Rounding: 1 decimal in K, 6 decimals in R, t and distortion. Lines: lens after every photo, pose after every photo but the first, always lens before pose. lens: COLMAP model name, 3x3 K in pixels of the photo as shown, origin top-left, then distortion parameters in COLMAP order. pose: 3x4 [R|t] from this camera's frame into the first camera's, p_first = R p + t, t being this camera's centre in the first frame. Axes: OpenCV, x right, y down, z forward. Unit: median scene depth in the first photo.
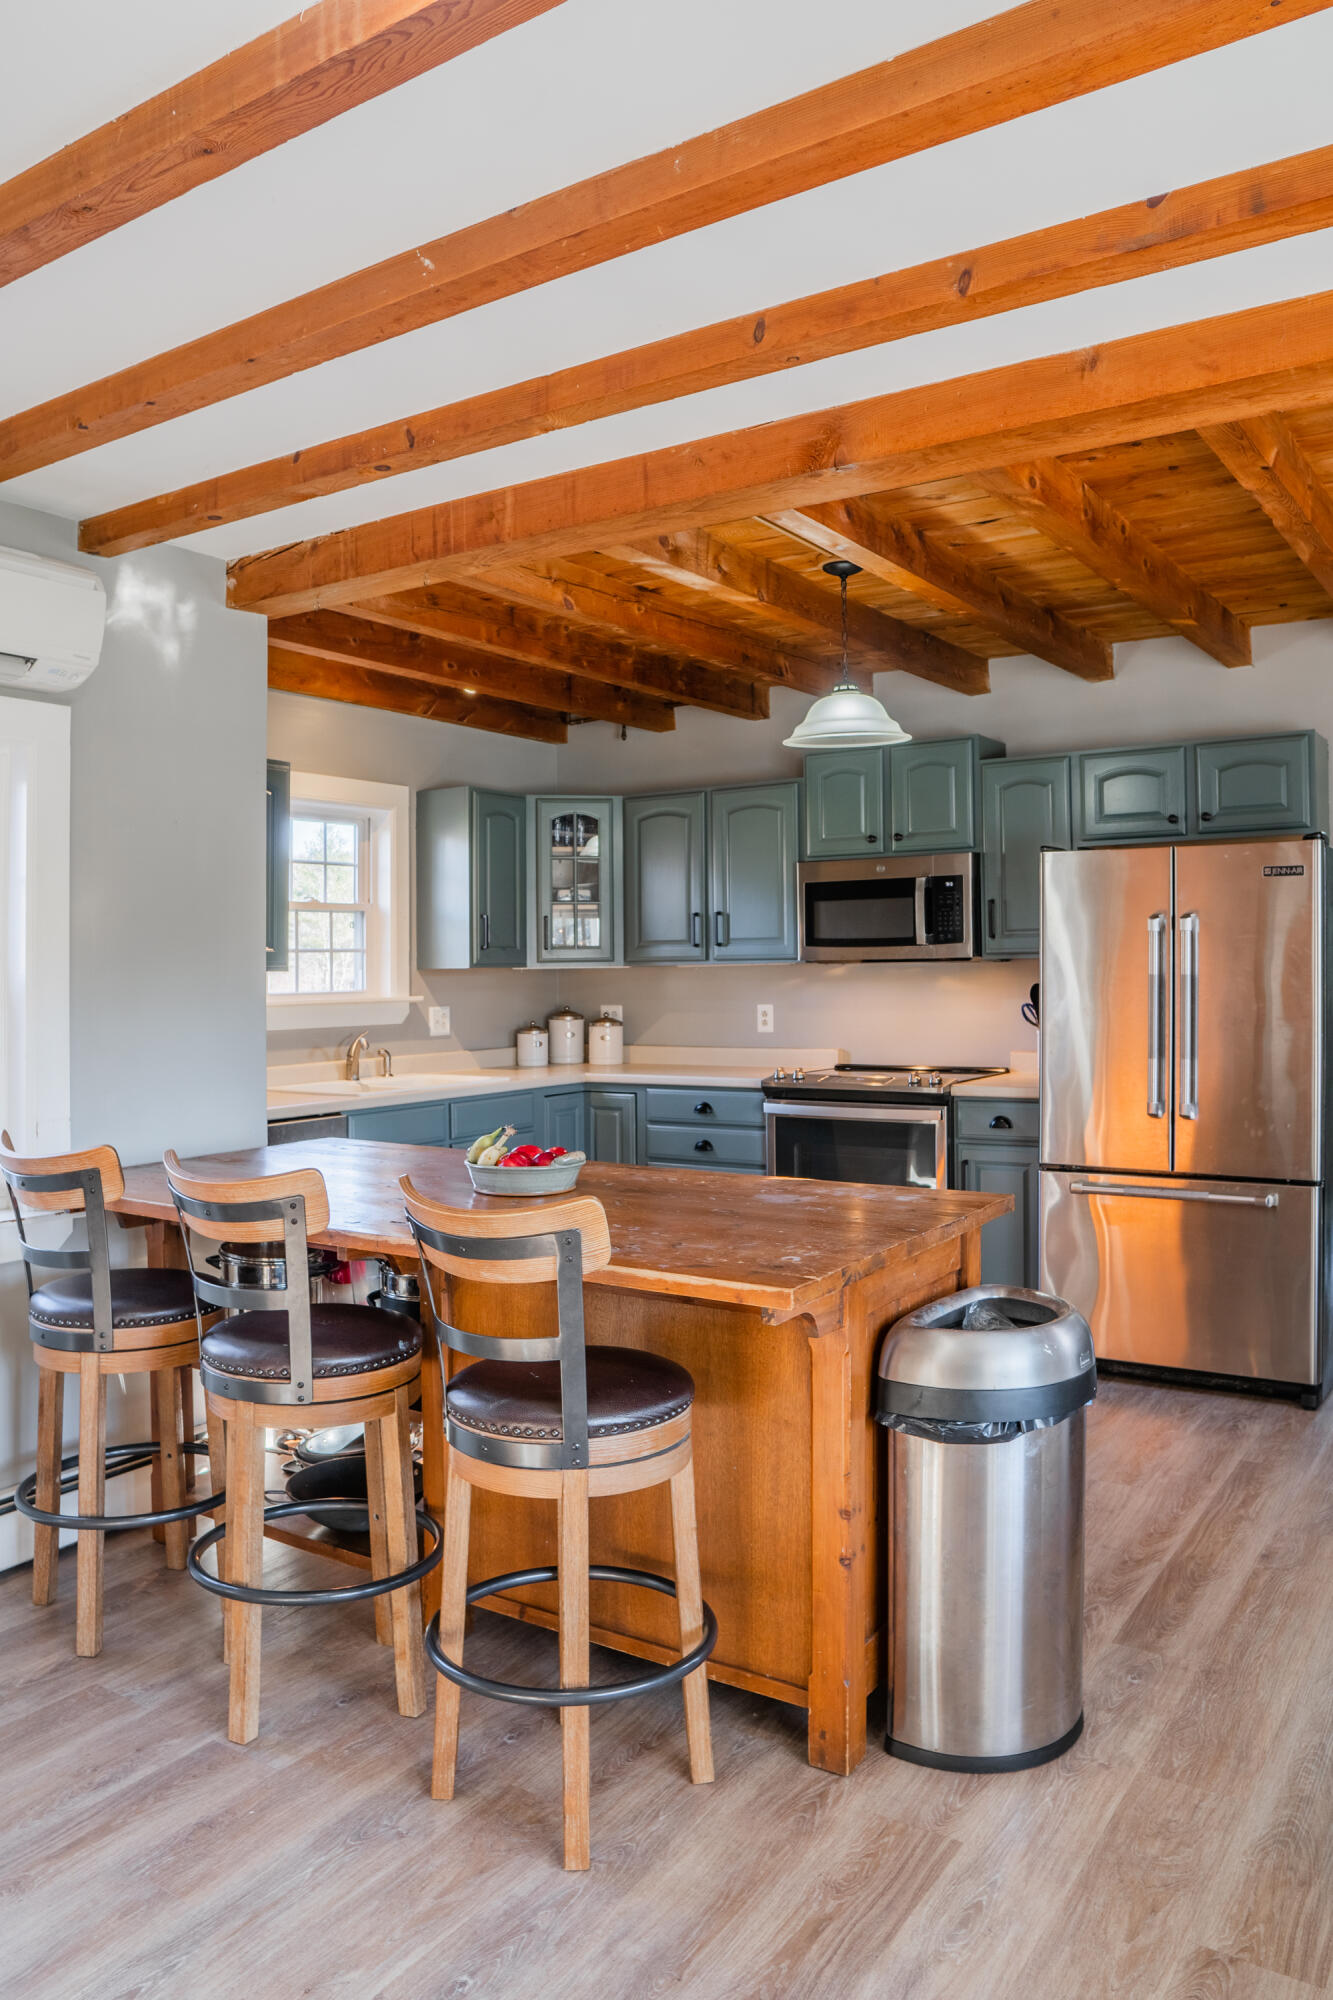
lens RADIAL K [[1422.6, 0, 660.1], [0, 1422.6, 925.3], [0, 0, 1]] dist [-0.097061, 0.034535]
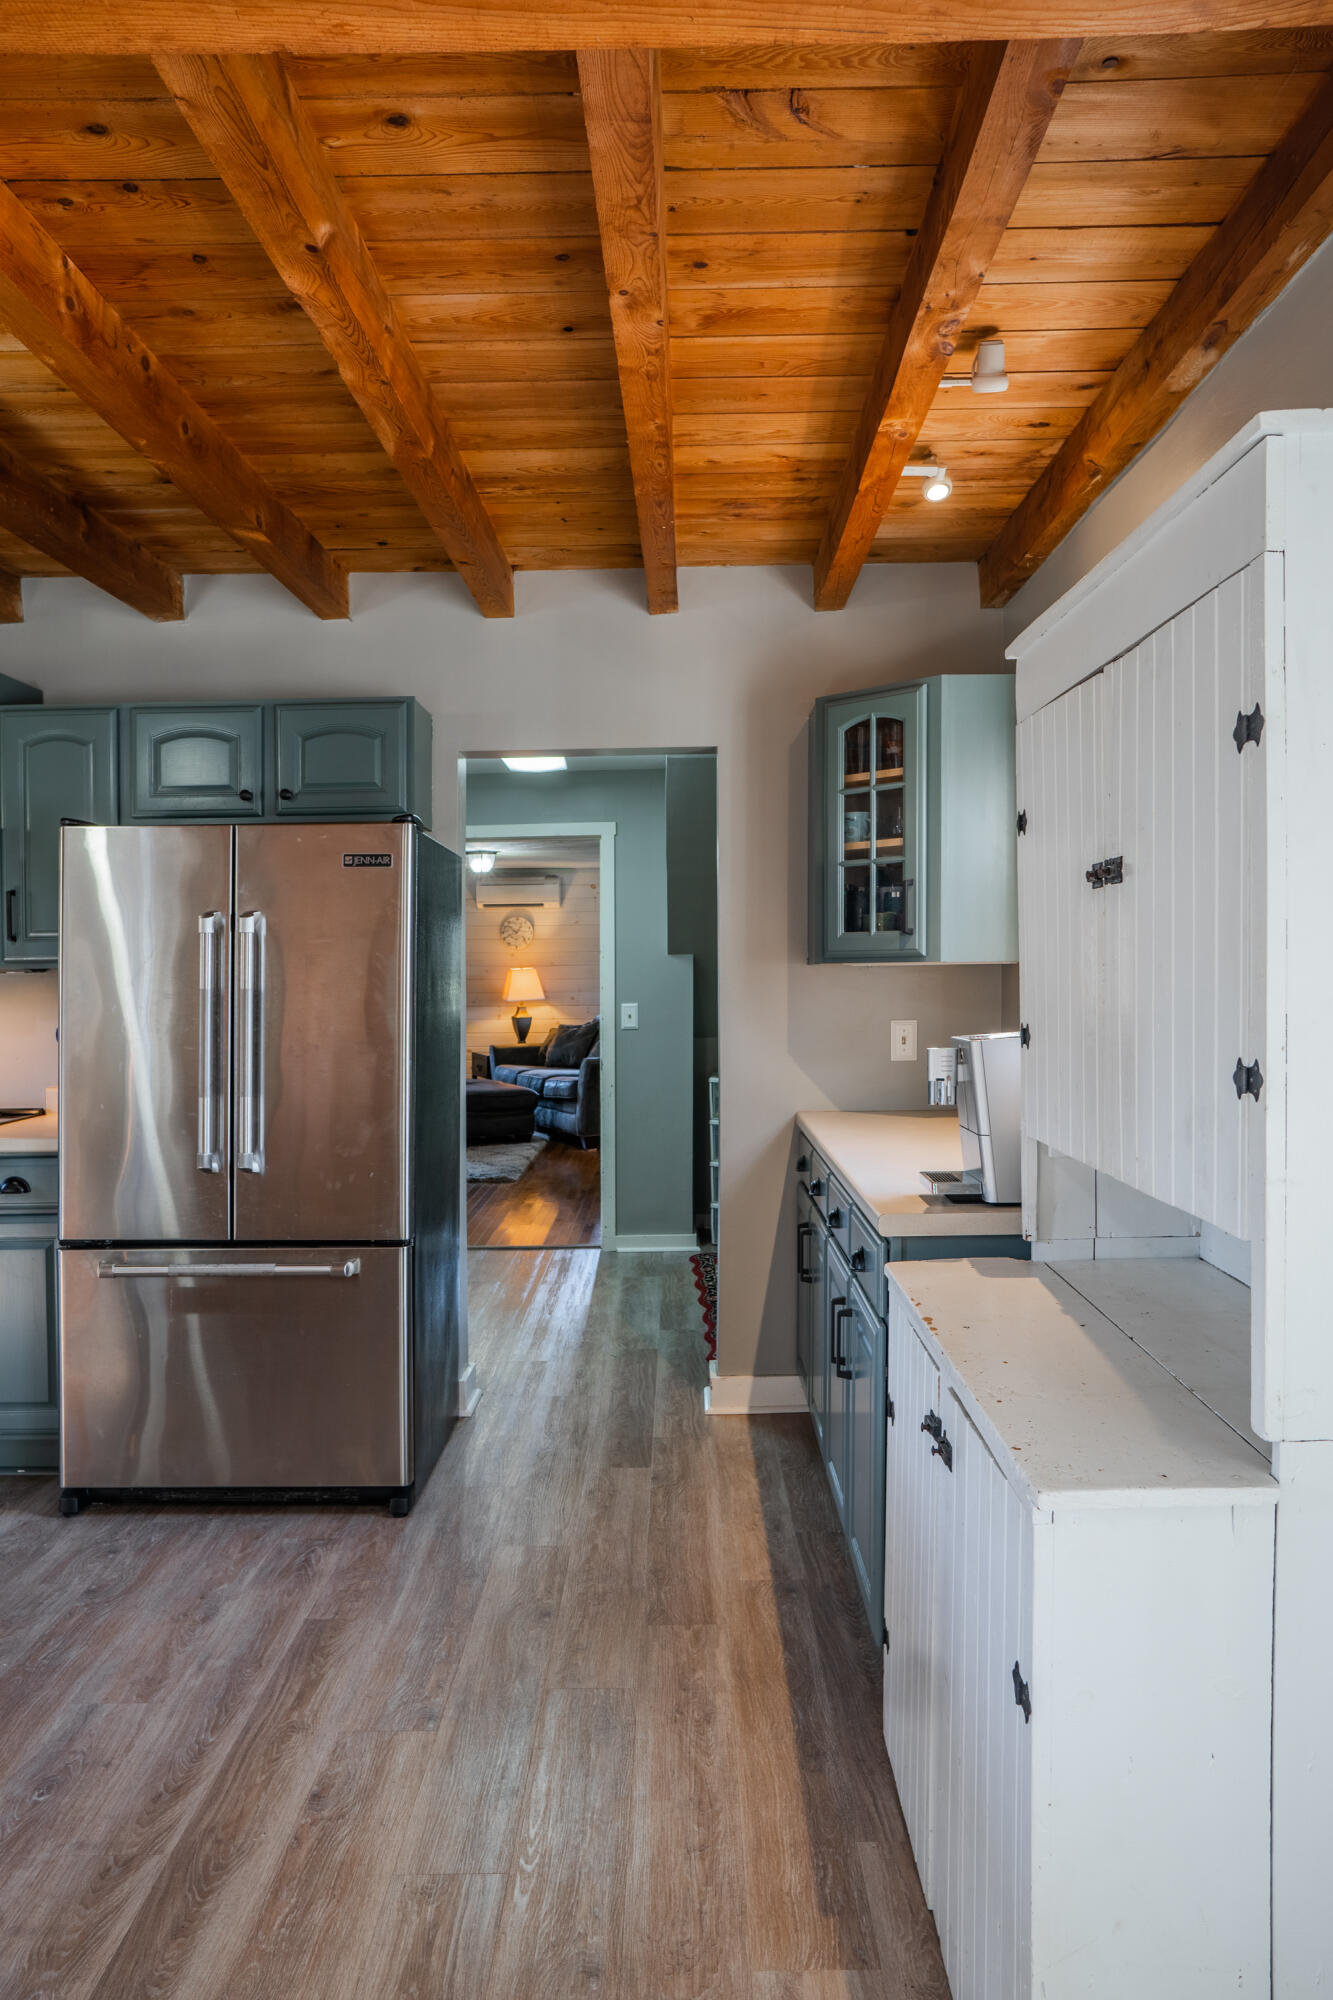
lens RADIAL K [[1406.0, 0, 666.5], [0, 1406.0, 1000.0], [0, 0, 1]] dist [-0.031808, 0.001823]
pose [[0.834082, -0.008822, 0.551570, 0.145642], [-0.015688, 0.999088, 0.039702, 0.006860], [-0.551418, -0.041767, 0.833183, 0.230104]]
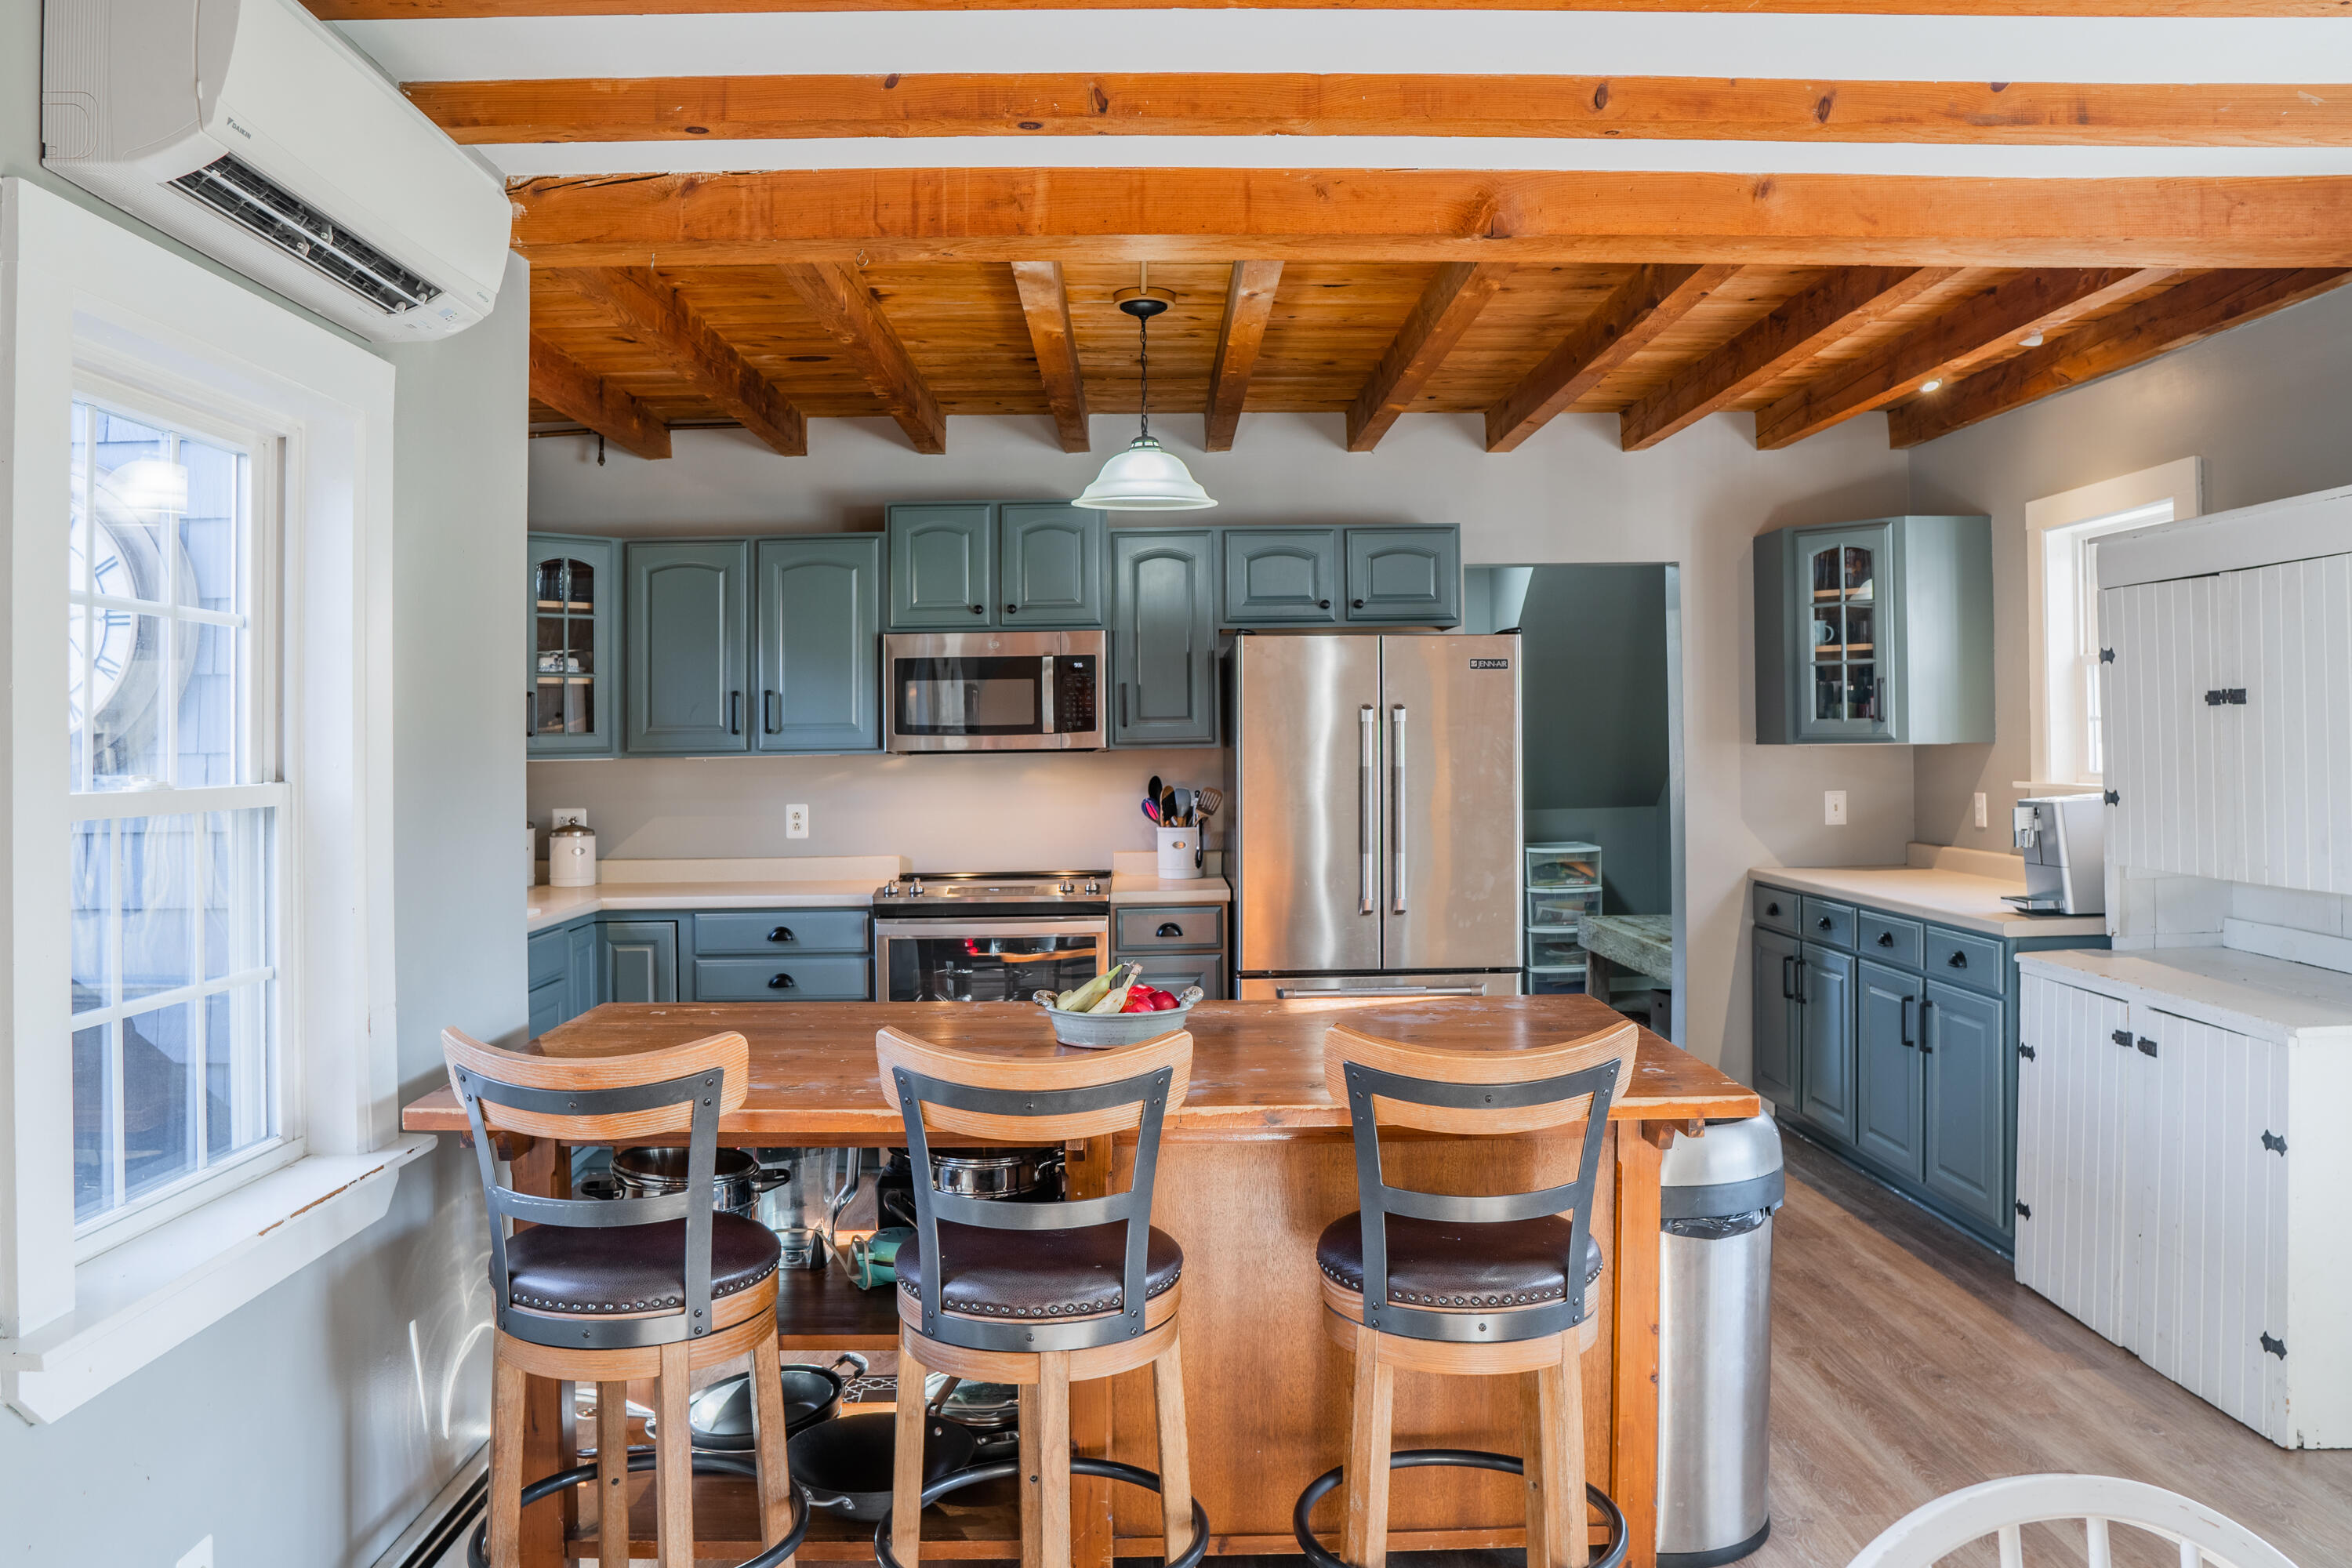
lens RADIAL K [[1673.0, 0, 1153.0], [0, 1673.0, 698.3], [0, 0, 1]] dist [-0.097061, 0.034535]
pose [[0.821413, 0.015236, 0.570131, -0.457813], [-0.014686, 0.999877, -0.005561, -0.004291], [-0.570145, -0.003805, 0.821535, 0.147201]]
